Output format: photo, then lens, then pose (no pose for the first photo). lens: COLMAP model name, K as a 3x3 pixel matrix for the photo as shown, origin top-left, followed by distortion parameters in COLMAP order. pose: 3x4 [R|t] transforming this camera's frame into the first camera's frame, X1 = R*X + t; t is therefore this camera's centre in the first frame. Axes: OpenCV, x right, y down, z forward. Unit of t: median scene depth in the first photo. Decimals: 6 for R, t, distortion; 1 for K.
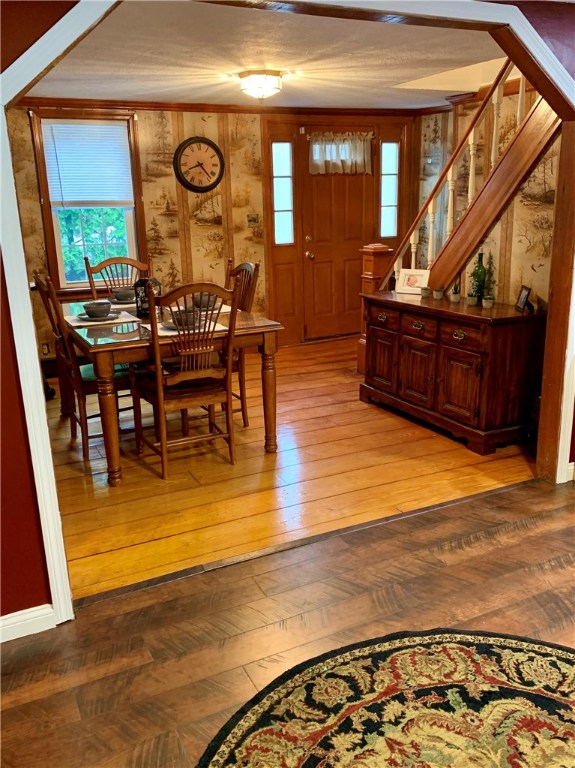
lens RADIAL K [[627.7, 0, 242.3], [0, 627.7, 385.8], [0, 0, 1]] dist [0.102808, -0.155457]
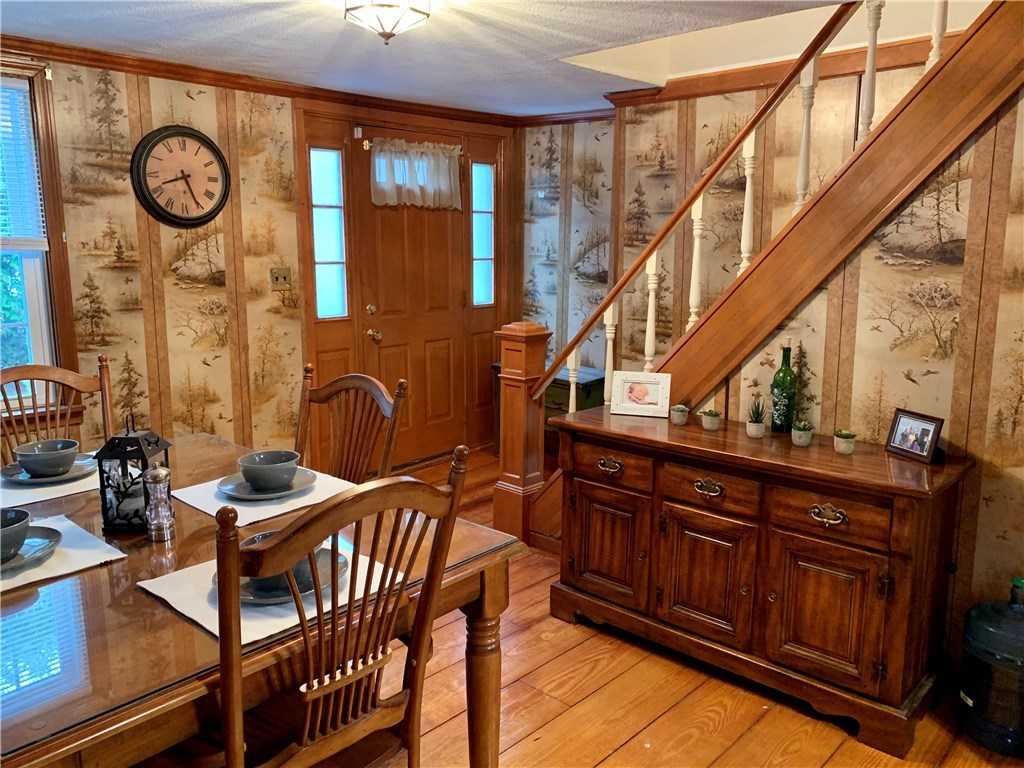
lens RADIAL K [[836.9, 0, 512.0], [0, 836.9, 384.0], [0, 0, 1]] dist [0.102808, -0.155457]
pose [[0.929516, -0.042014, 0.366380, -0.081010], [0.086852, 0.990484, -0.106762, -0.081717], [-0.358408, 0.131058, 0.924320, 0.281029]]
